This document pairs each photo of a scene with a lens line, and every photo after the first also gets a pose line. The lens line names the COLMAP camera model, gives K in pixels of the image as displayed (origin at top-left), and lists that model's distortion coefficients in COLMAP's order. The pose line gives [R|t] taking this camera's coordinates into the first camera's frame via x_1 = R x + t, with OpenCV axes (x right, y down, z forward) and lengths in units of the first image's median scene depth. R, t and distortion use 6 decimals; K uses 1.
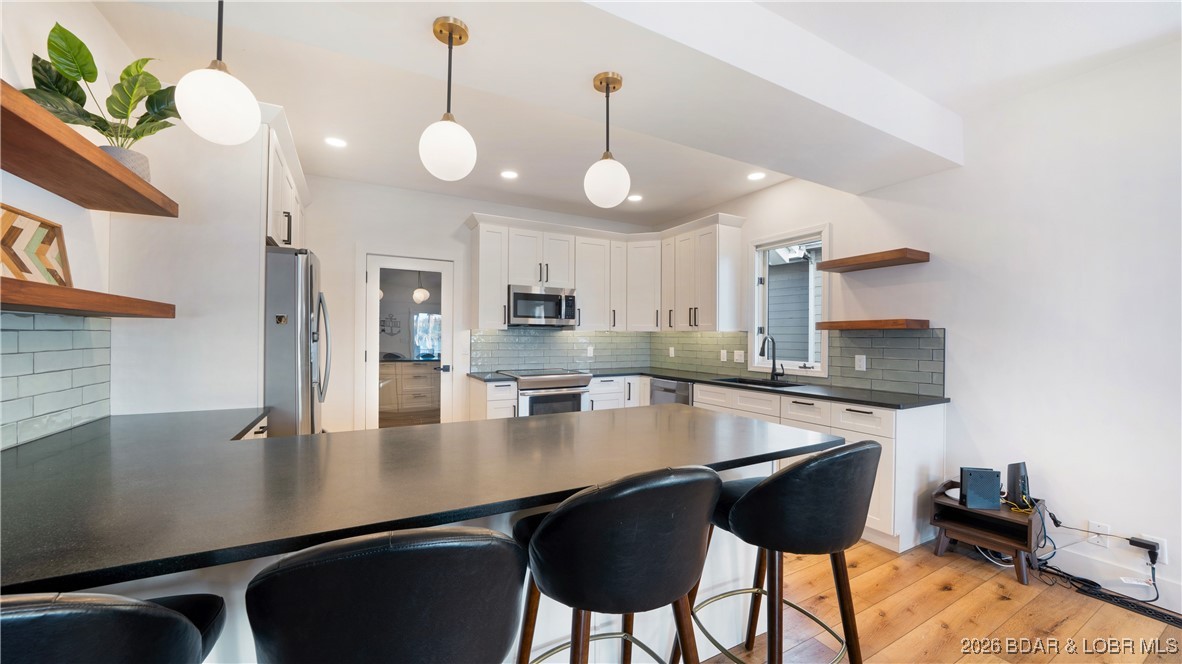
lens RADIAL K [[419.6, 0, 566.0], [0, 419.6, 332.7], [0, 0, 1]] dist [-0.017541, -0.000099]
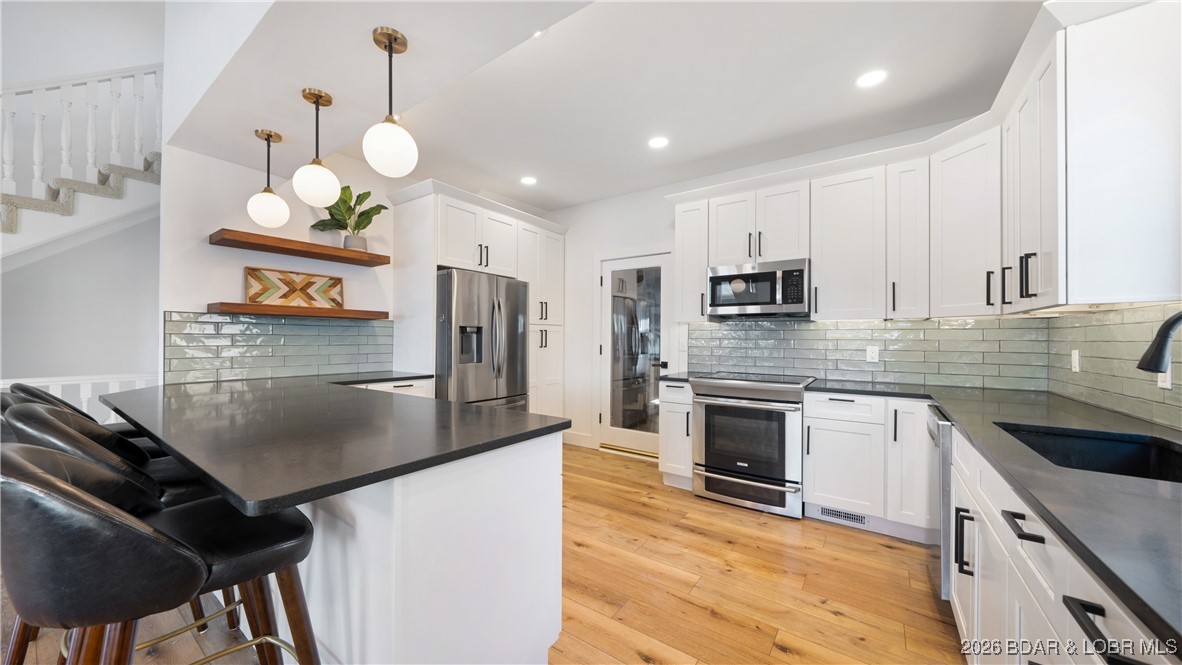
lens RADIAL K [[405.8, 0, 591.0], [0, 405.8, 332.5], [0, 0, 1]] dist [0.000483, -0.000017]
pose [[0.470618, -0.014441, -0.882219, 0.470893], [0.005232, 0.999894, -0.013576, 0.023582], [0.882322, 0.001774, 0.470644, 0.422260]]
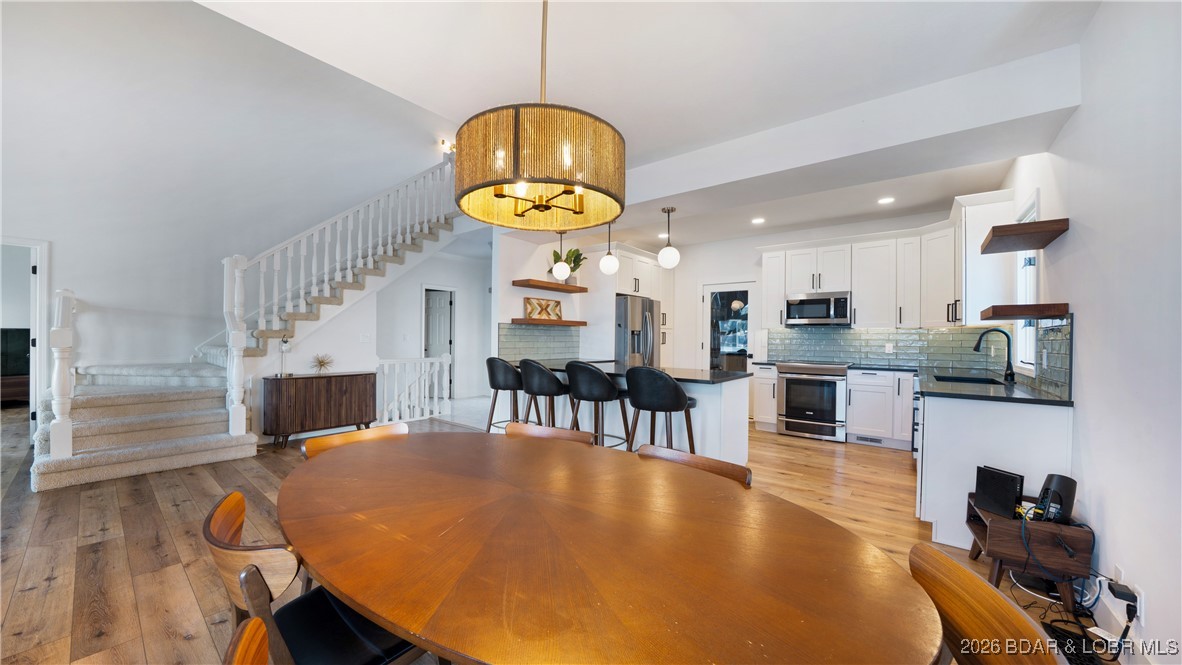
lens RADIAL K [[413.6, 0, 587.4], [0, 413.6, 334.3], [0, 0, 1]] dist [-0.020026, -0.000132]
pose [[0.414551, -0.007944, -0.909992, 0.799378], [0.000692, 0.999964, -0.008414, 0.022406], [0.910026, 0.002859, 0.414541, -0.107998]]
